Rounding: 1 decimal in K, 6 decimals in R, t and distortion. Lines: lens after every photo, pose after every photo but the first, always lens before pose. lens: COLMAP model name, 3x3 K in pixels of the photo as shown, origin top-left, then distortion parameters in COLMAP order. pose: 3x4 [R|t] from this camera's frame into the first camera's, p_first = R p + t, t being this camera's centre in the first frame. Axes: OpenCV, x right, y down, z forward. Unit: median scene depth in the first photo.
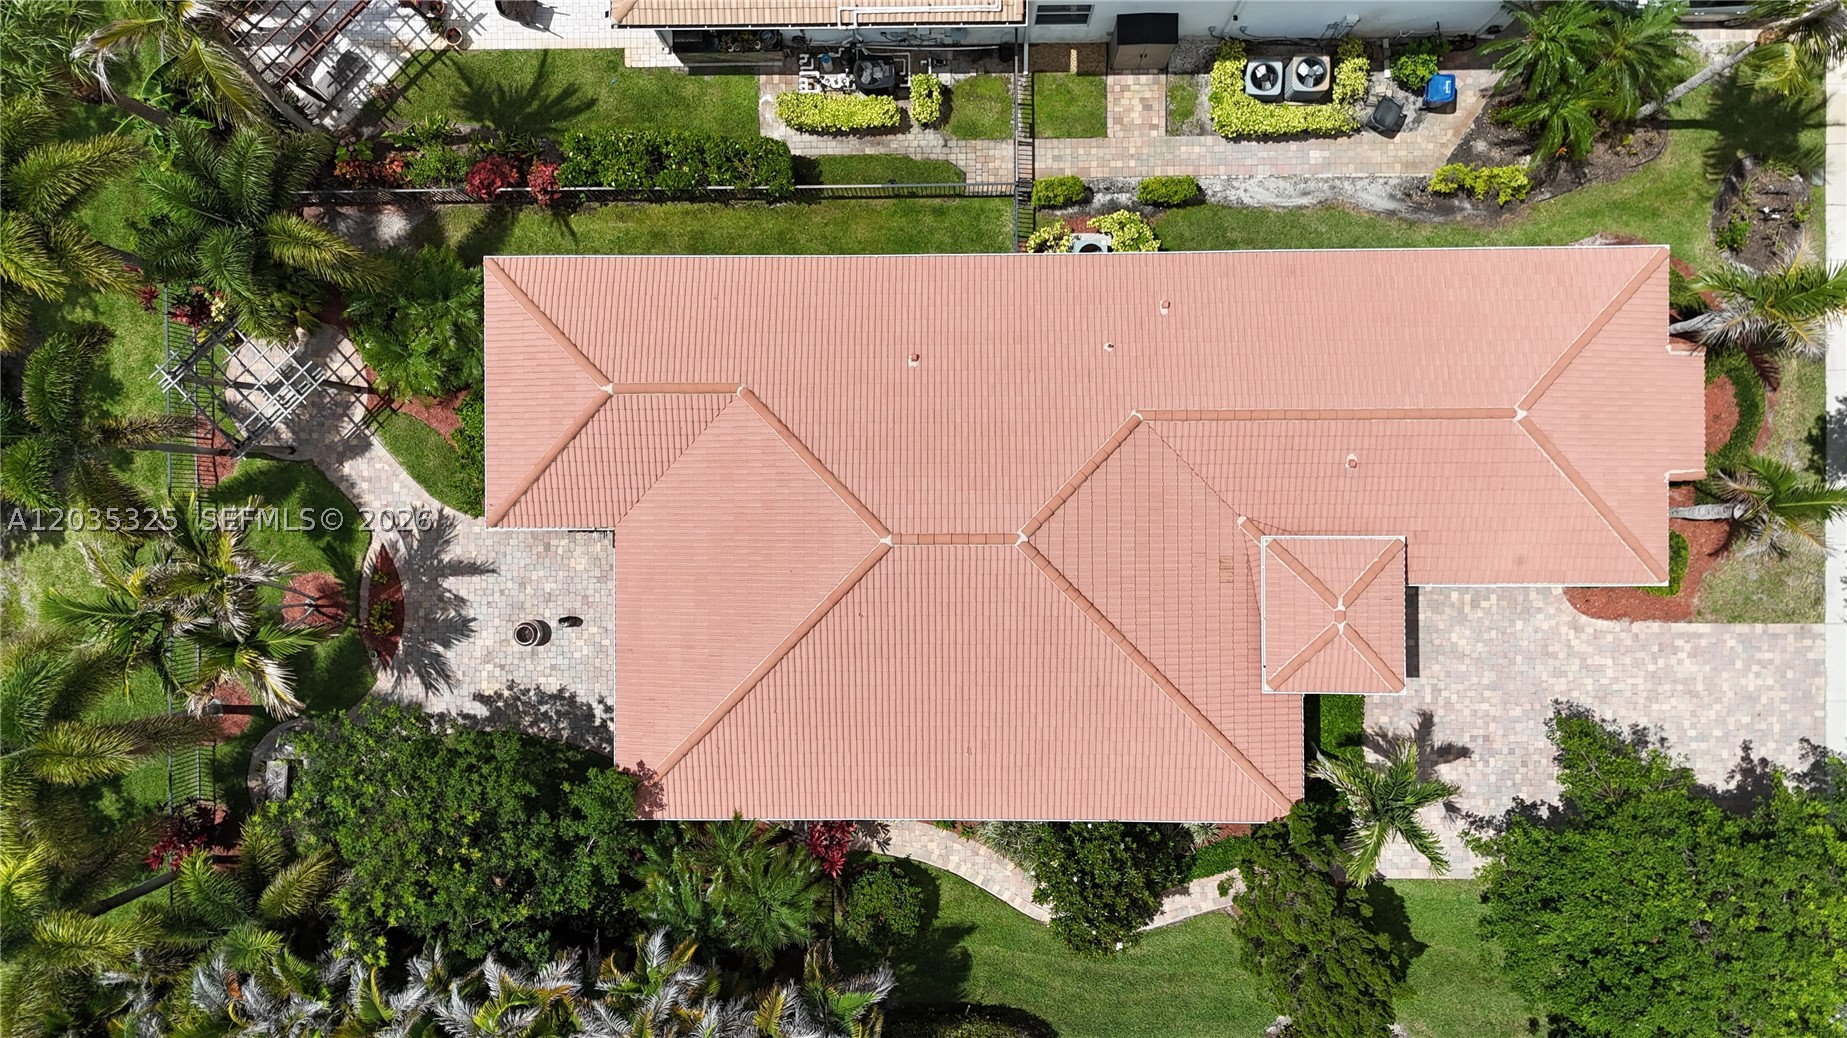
lens RADIAL K [[1356.5, 0, 923.6], [0, 1356.5, 521.2], [0, 0, 1]] dist [0.039557, -0.039779]
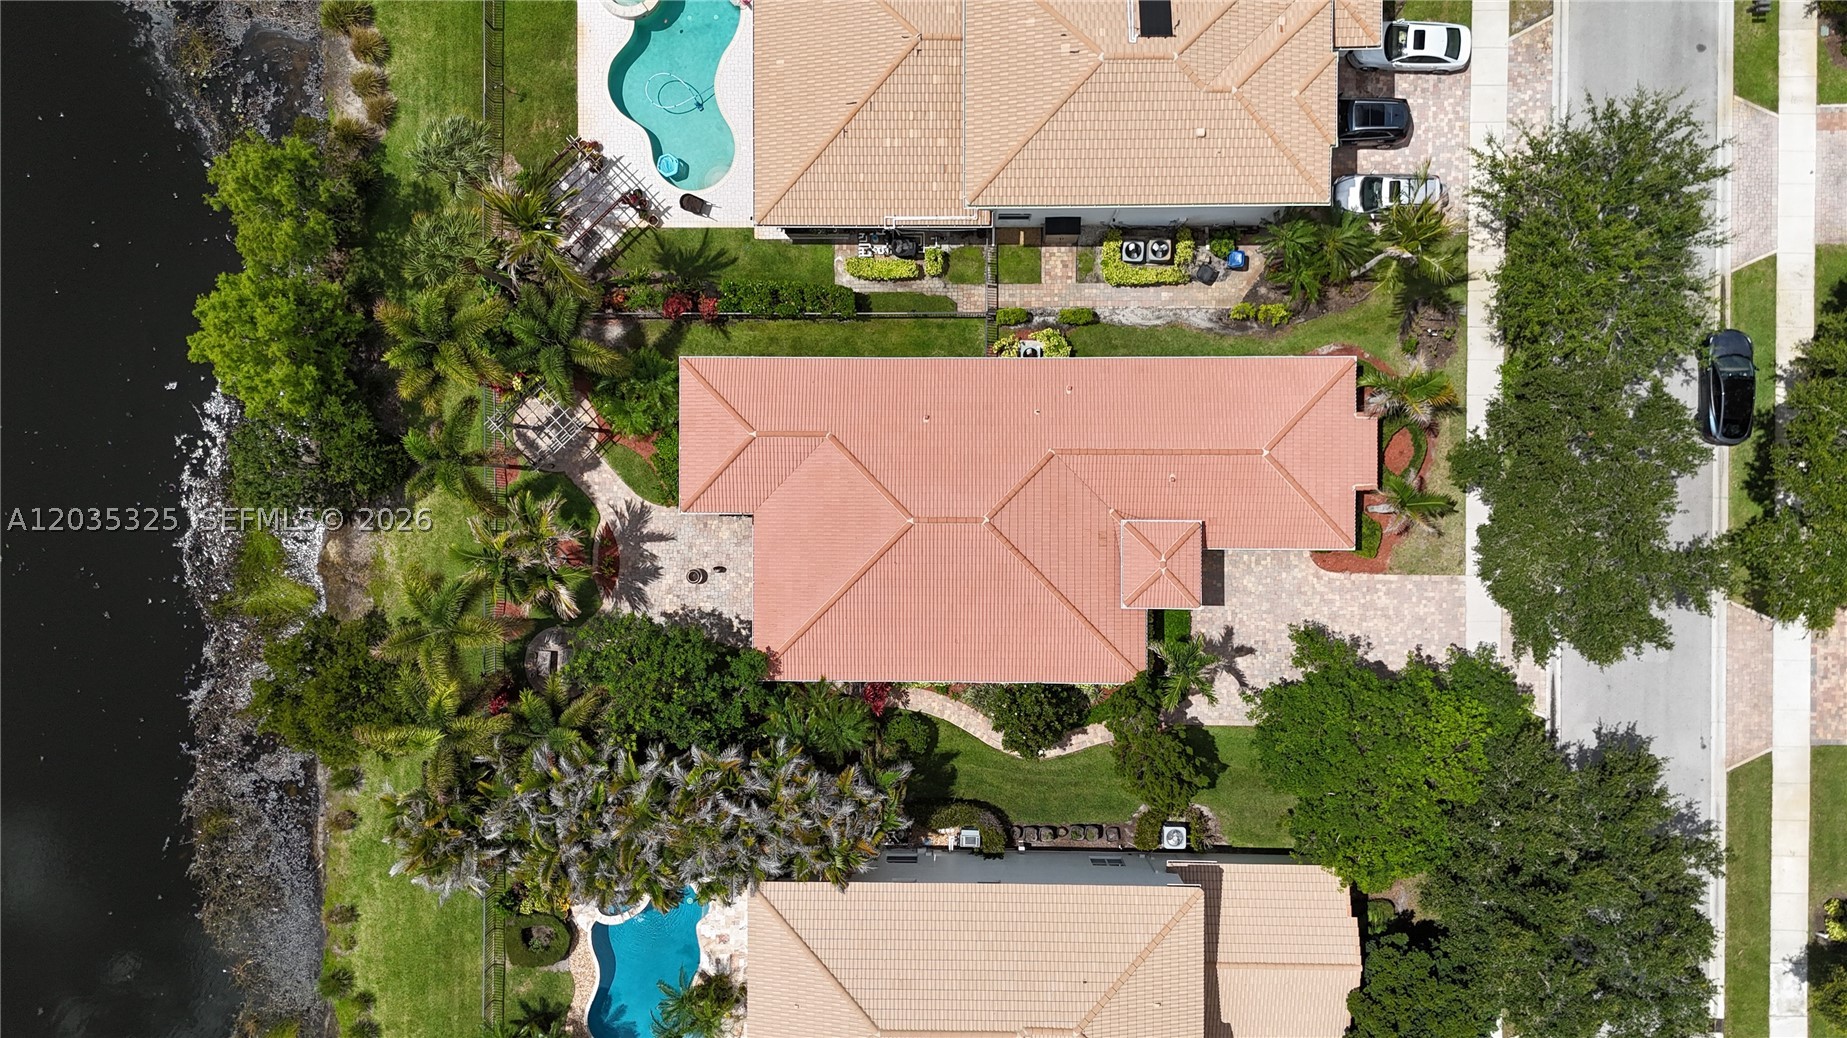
lens RADIAL K [[1356.5, 0, 922.1], [0, 1356.5, 515.4], [0, 0, 1]] dist [0.039557, -0.039779]
pose [[0.999974, 0.007164, -0.000961, -0.009099], [-0.007167, 0.999969, -0.003270, 0.011381], [0.000937, 0.003277, 0.999994, -0.688997]]
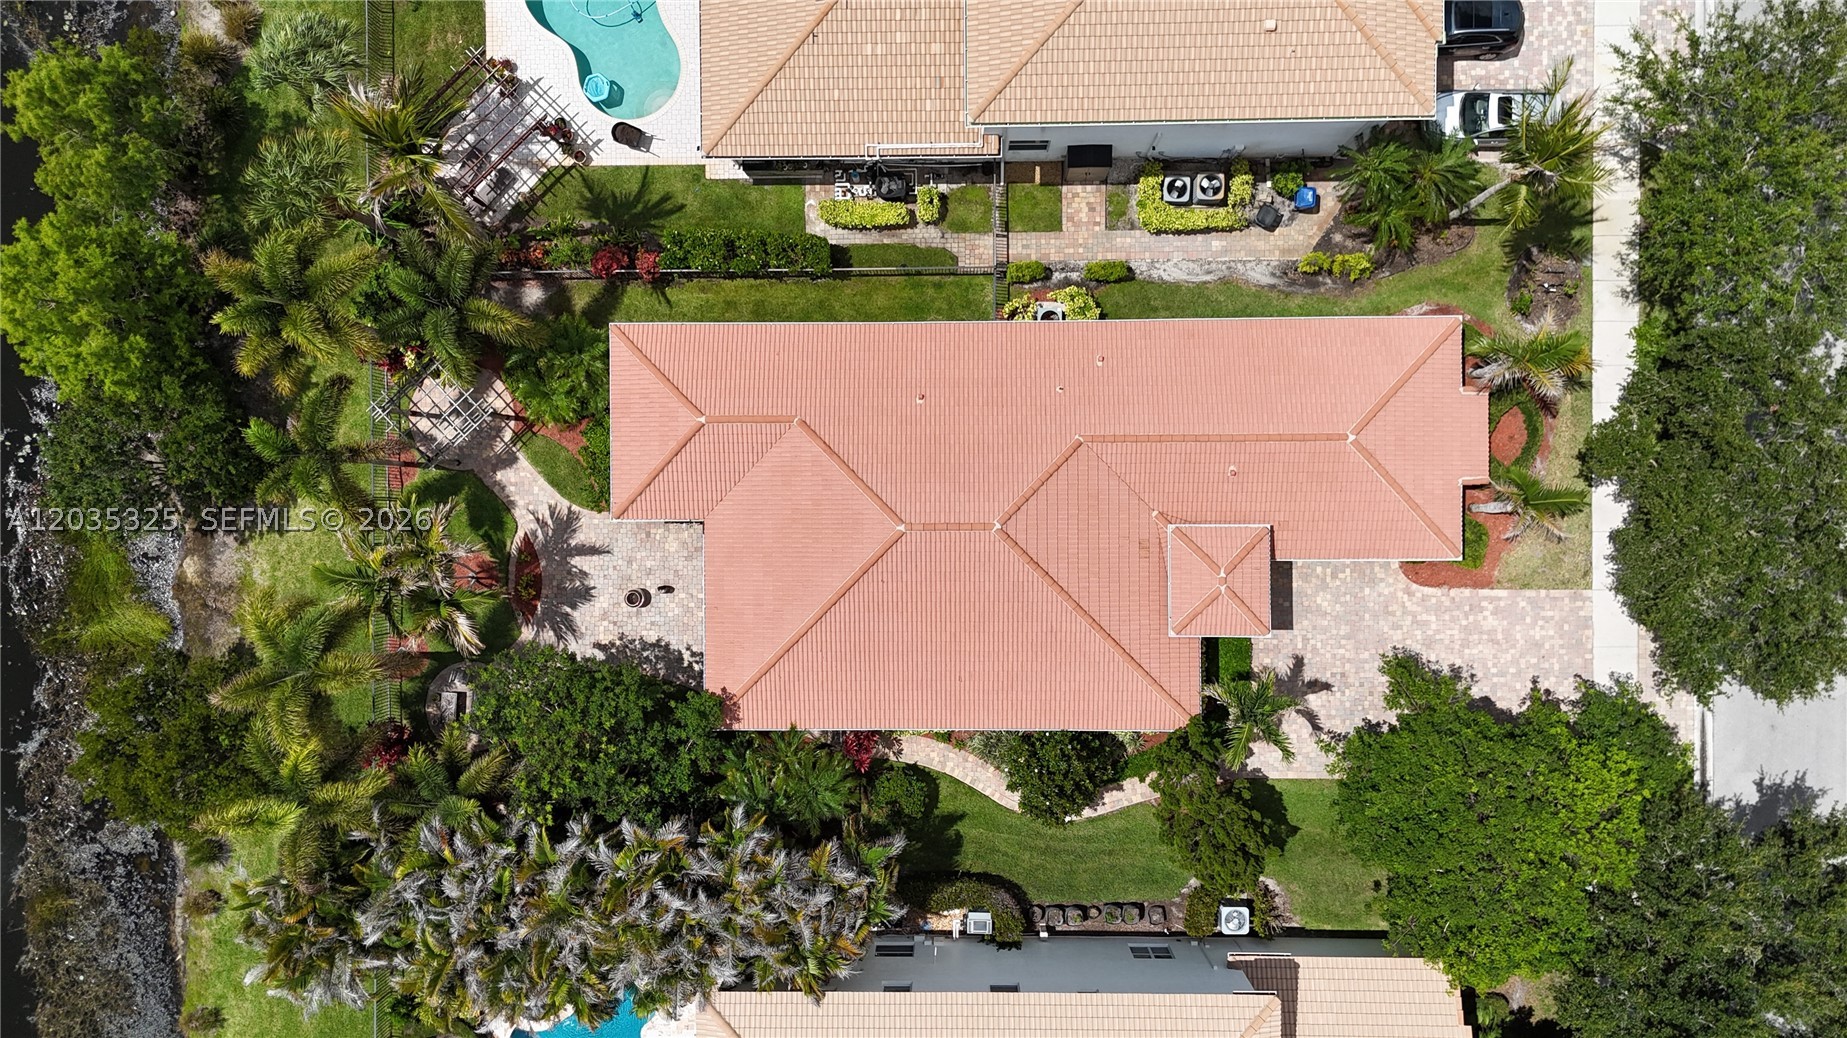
lens RADIAL K [[1356.5, 0, 922.6], [0, 1356.5, 518.8], [0, 0, 1]] dist [0.039557, -0.039779]
pose [[1.000000, -0.000674, -0.000300, -0.004101], [0.000674, 0.999998, -0.001975, 0.006774], [0.000301, 0.001975, 0.999998, -0.357653]]
